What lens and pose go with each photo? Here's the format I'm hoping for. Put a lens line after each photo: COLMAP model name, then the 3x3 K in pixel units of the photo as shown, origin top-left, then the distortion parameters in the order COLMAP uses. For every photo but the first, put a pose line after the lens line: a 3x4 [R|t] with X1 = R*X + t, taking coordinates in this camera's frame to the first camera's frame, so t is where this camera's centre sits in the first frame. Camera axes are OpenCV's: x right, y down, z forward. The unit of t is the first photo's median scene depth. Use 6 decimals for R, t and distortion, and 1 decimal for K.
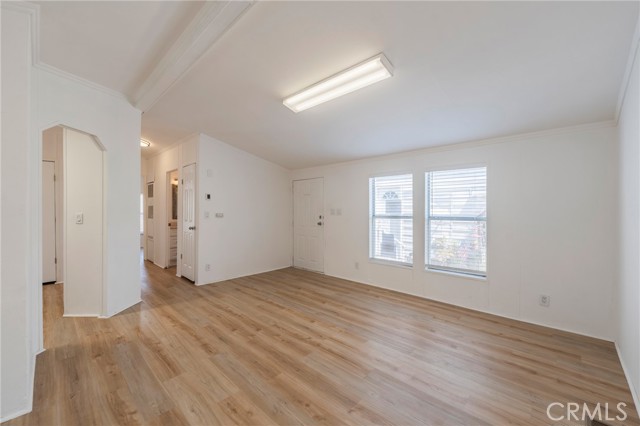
lens RADIAL K [[259.2, 0, 318.3], [0, 259.2, 209.8], [0, 0, 1]] dist [-0.000019, -0.000380]
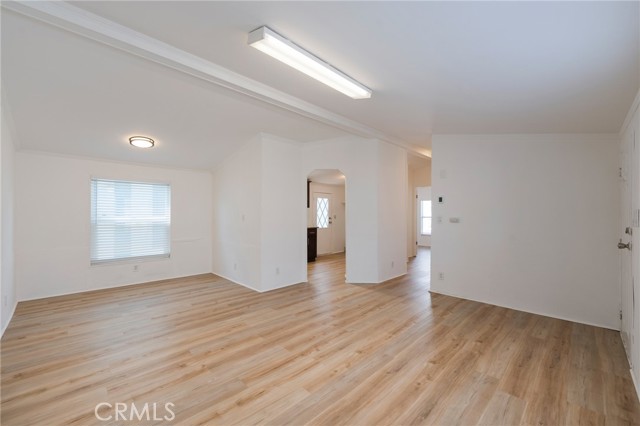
lens RADIAL K [[259.2, 0, 317.1], [0, 259.2, 214.8], [0, 0, 1]] dist [-0.000019, -0.000380]
pose [[-0.021458, 0.004235, -0.999761, 0.809859], [-0.001929, 0.999989, 0.004278, -0.001120], [0.999768, 0.002021, -0.021450, 0.908328]]
